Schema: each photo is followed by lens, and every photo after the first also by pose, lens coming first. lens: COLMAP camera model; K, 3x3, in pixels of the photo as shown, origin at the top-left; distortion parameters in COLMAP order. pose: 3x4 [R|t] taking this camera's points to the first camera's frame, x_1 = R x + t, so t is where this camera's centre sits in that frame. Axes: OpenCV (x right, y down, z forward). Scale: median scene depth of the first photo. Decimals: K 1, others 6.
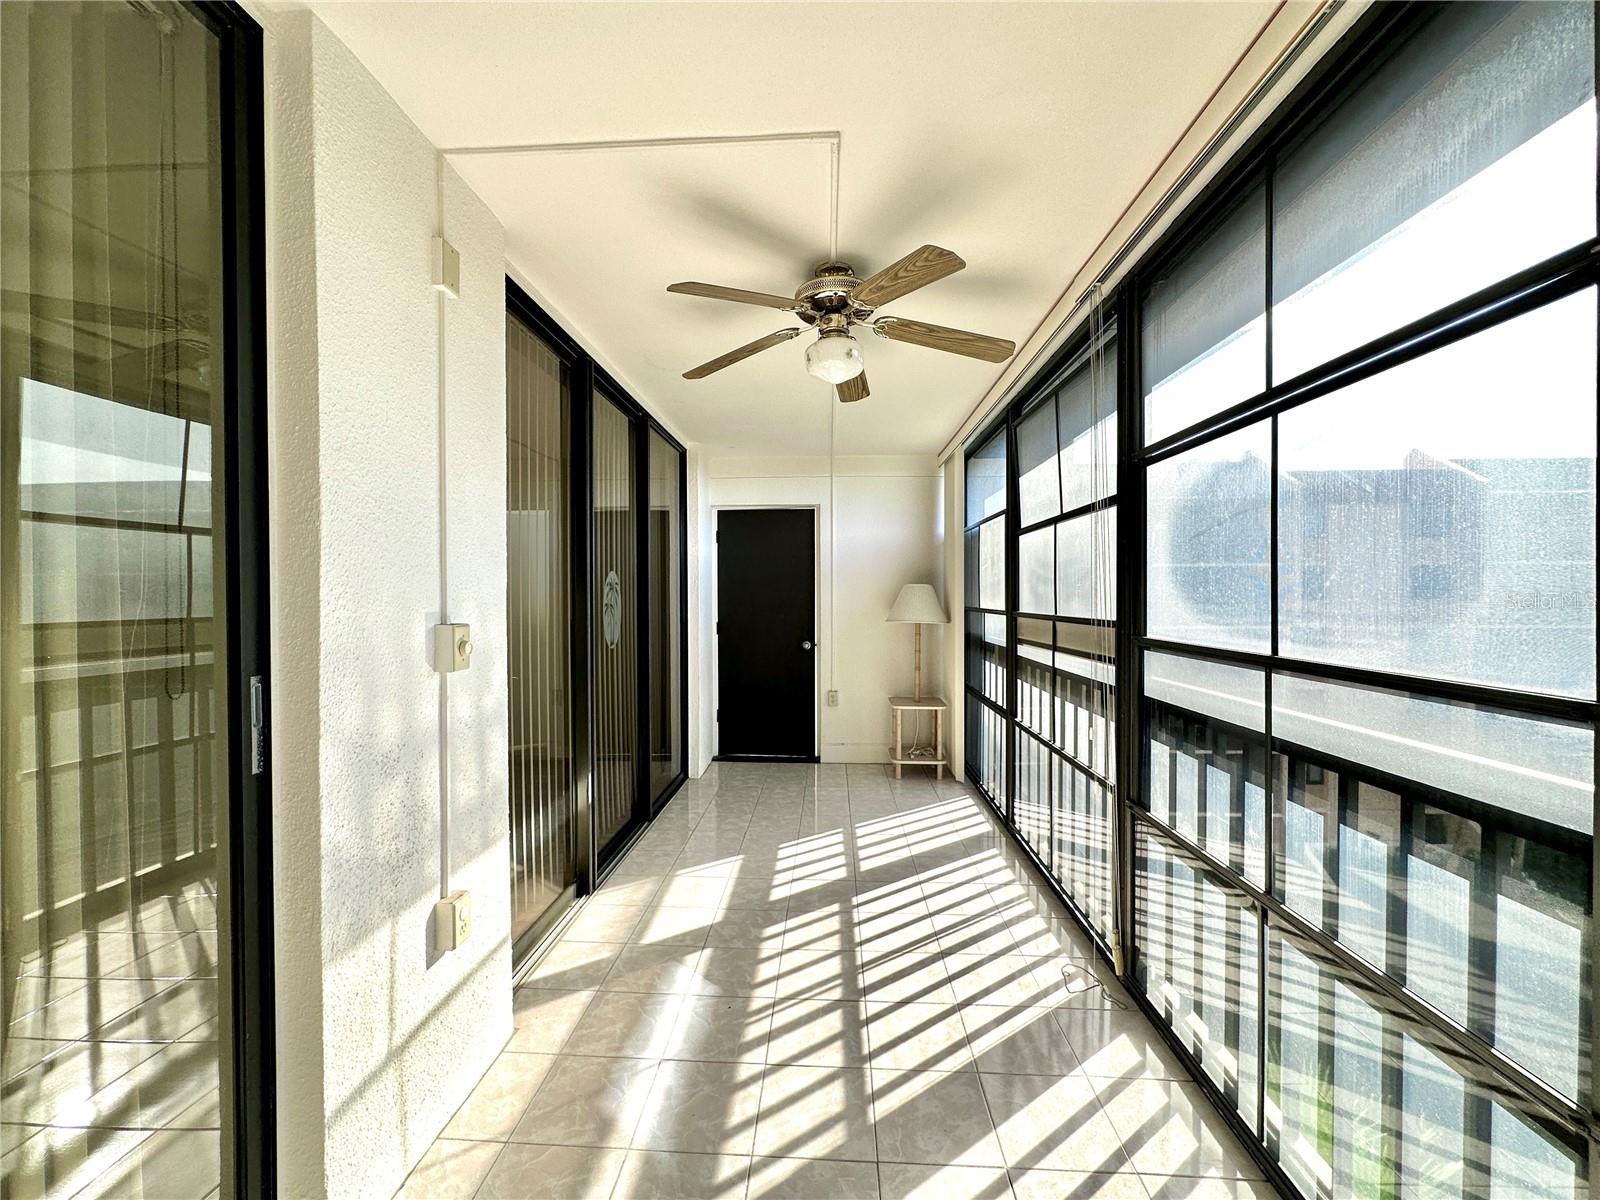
lens RADIAL K [[644.7, 0, 796.3], [0, 644.7, 600.9], [0, 0, 1]] dist [-0.000360, 0.001278]
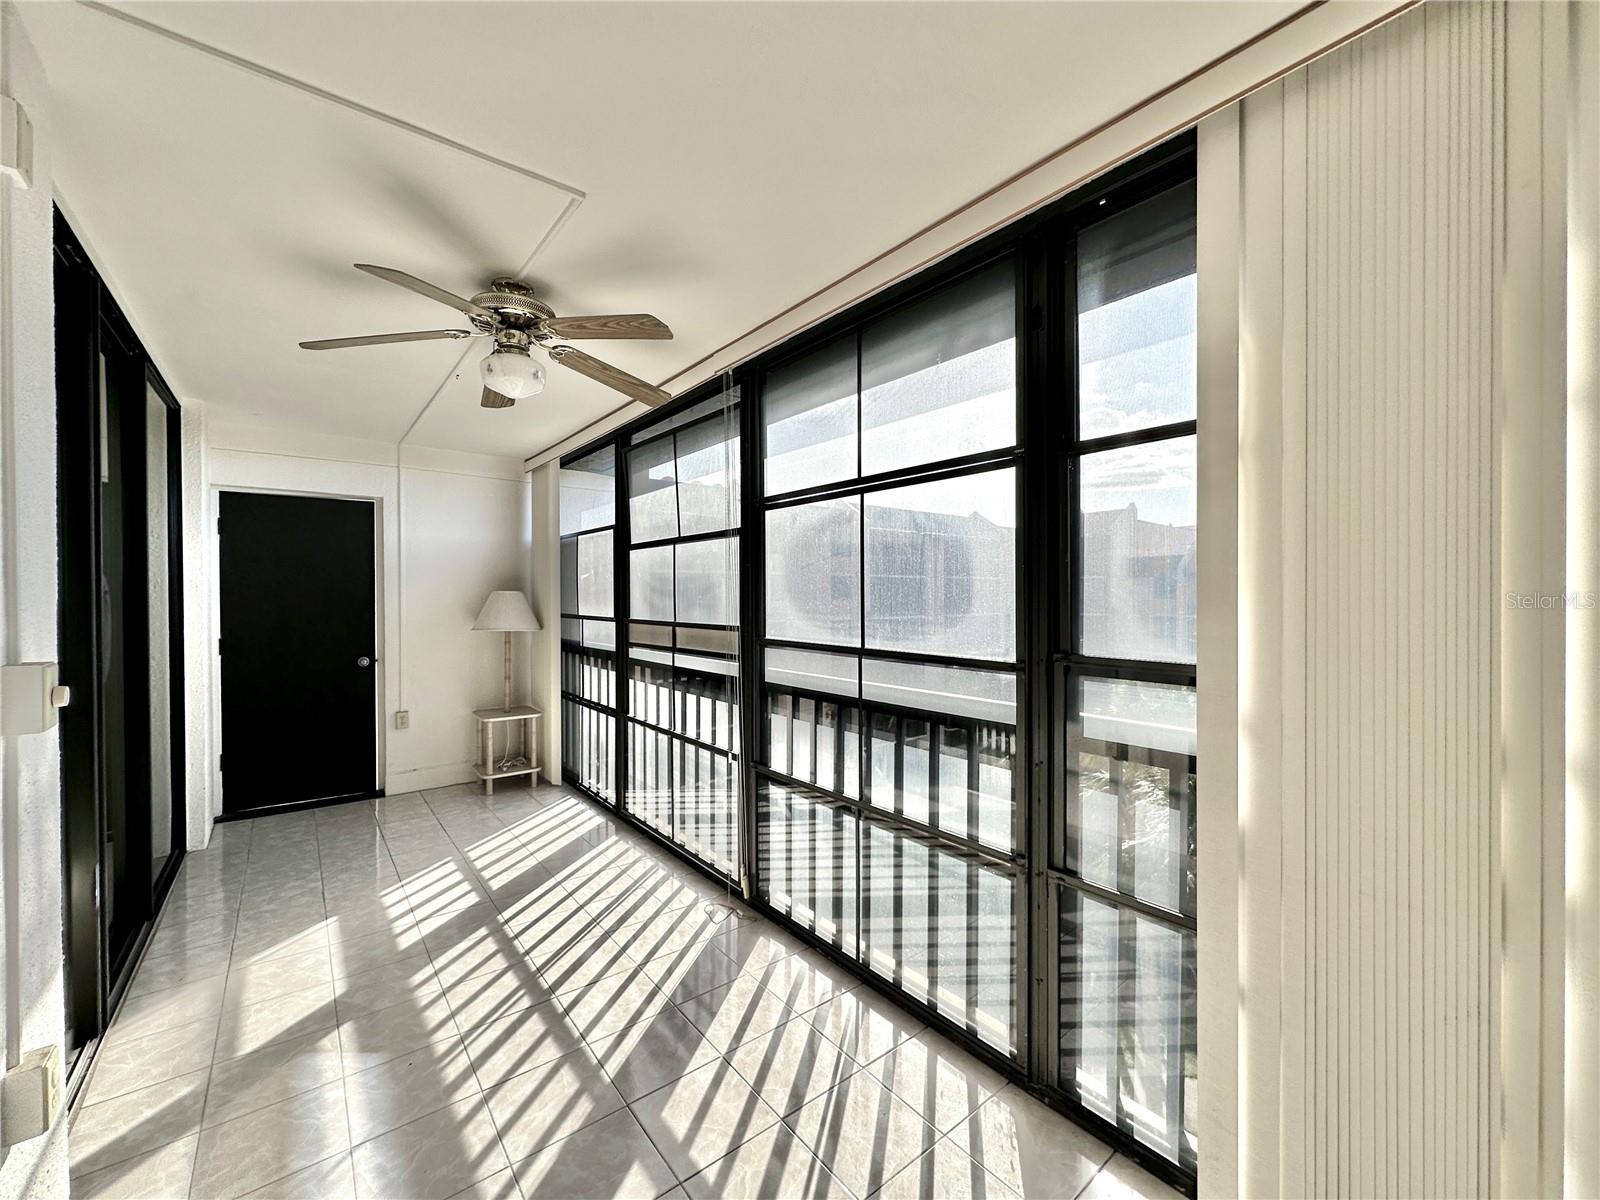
lens RADIAL K [[644.7, 0, 802.3], [0, 644.7, 598.8], [0, 0, 1]] dist [-0.000360, 0.001278]
pose [[0.746414, -0.001601, 0.665479, -0.250228], [0.005115, 0.999981, -0.003332, -0.017530], [-0.665462, 0.005891, 0.746409, -0.043953]]
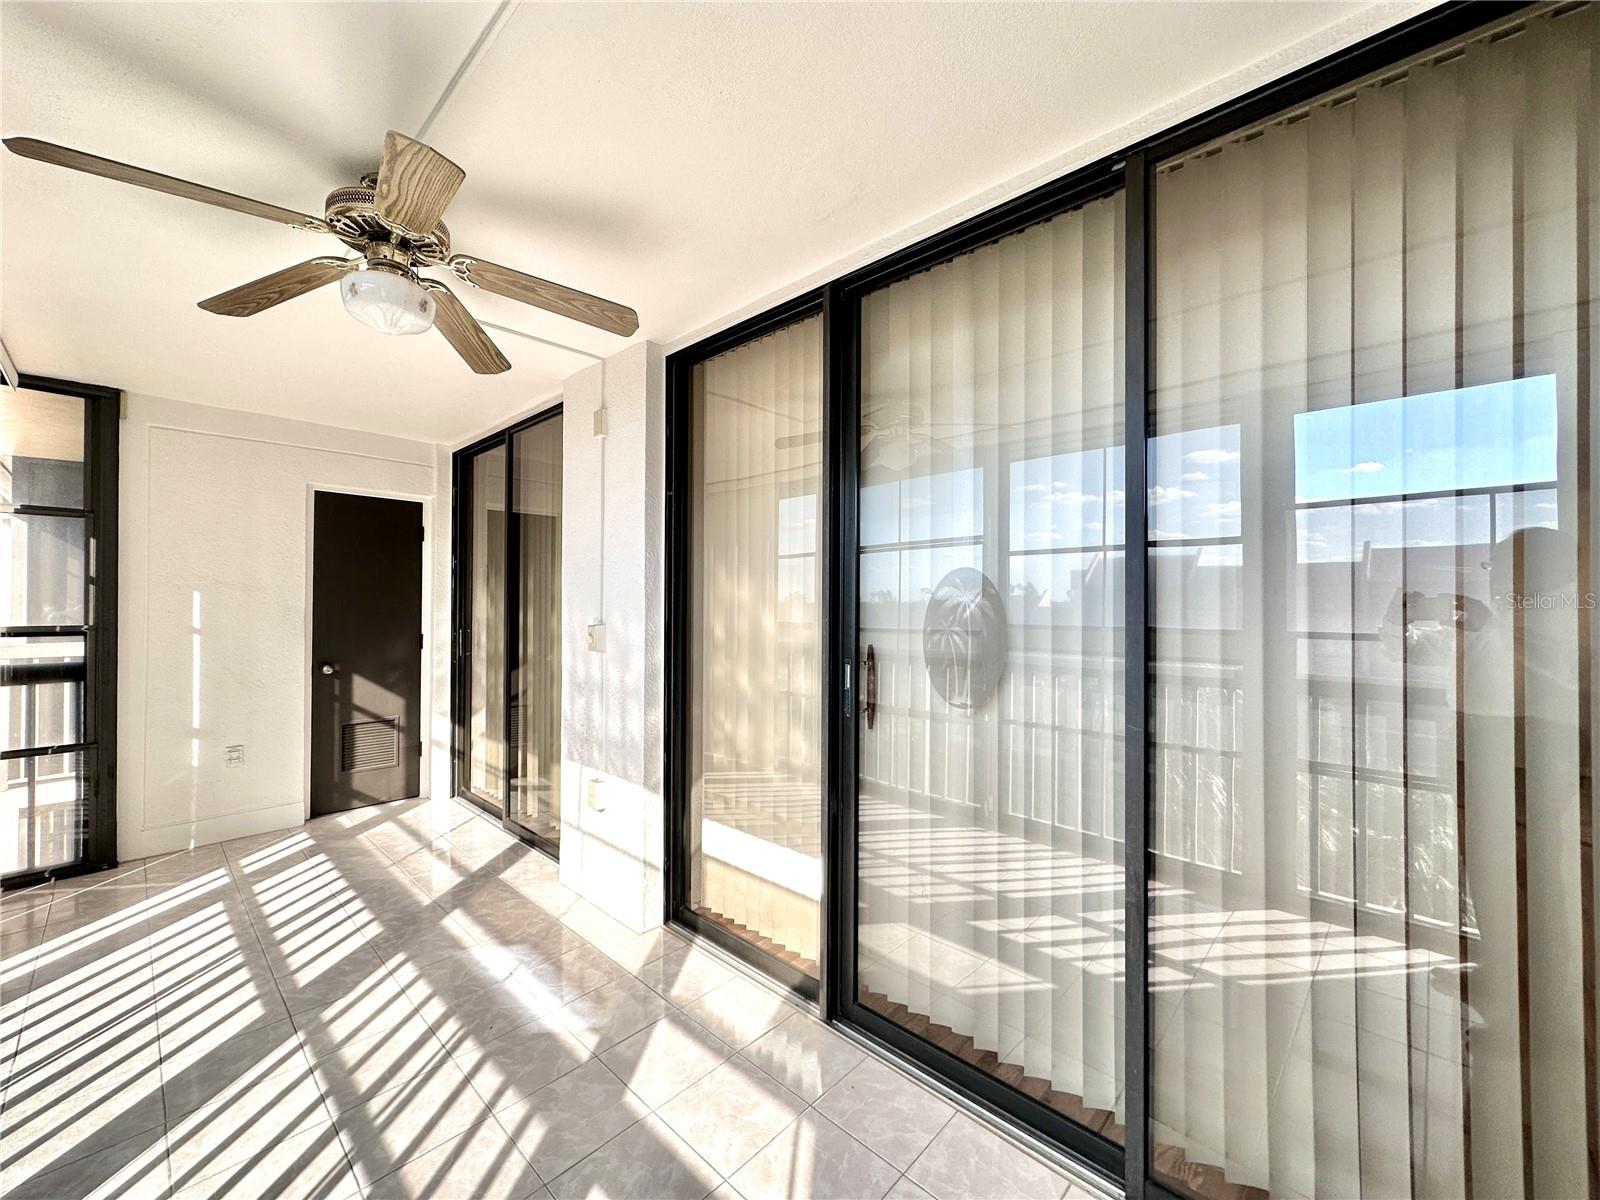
lens RADIAL K [[644.7, 0, 796.7], [0, 644.7, 598.2], [0, 0, 1]] dist [-0.000360, 0.001278]
pose [[-0.645526, 0.000859, -0.763738, 0.297946], [-0.006780, 0.999954, 0.006856, -0.032014], [0.763708, 0.009604, -0.645490, 1.682091]]
